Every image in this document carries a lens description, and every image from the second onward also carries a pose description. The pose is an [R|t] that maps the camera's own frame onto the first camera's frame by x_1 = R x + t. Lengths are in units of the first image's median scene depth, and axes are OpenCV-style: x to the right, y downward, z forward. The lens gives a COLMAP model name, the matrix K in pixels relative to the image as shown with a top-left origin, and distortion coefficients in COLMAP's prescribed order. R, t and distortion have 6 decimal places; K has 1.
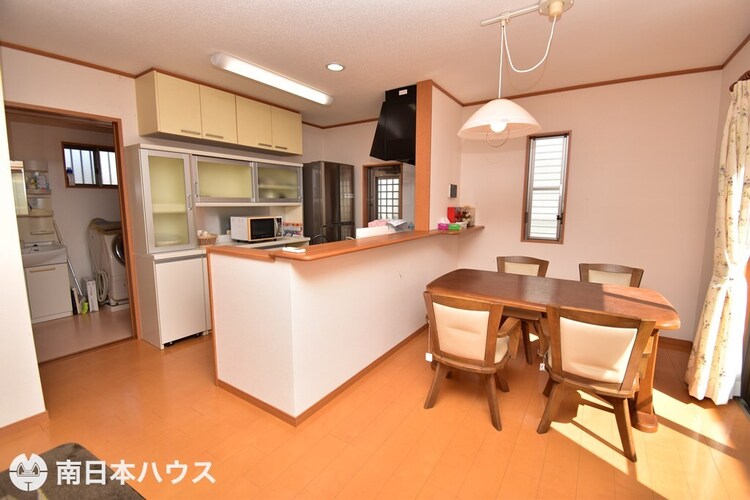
lens RADIAL K [[327.0, 0, 383.3], [0, 327.0, 243.5], [0, 0, 1]] dist [0.003396, -0.017473]
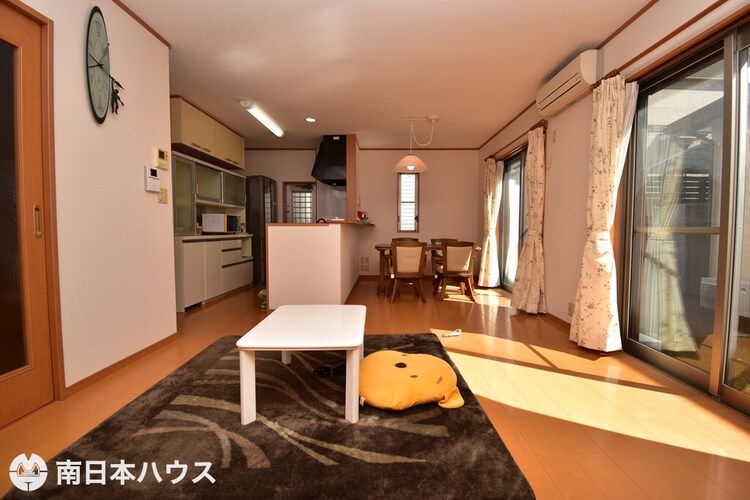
lens RADIAL K [[327.0, 0, 383.3], [0, 327.0, 243.5], [0, 0, 1]] dist [0.003396, -0.017473]
pose [[0.843573, -0.023876, 0.536483, -0.563262], [0.066155, 0.996022, -0.059695, 0.149928], [-0.532924, 0.085848, 0.841797, -0.393186]]
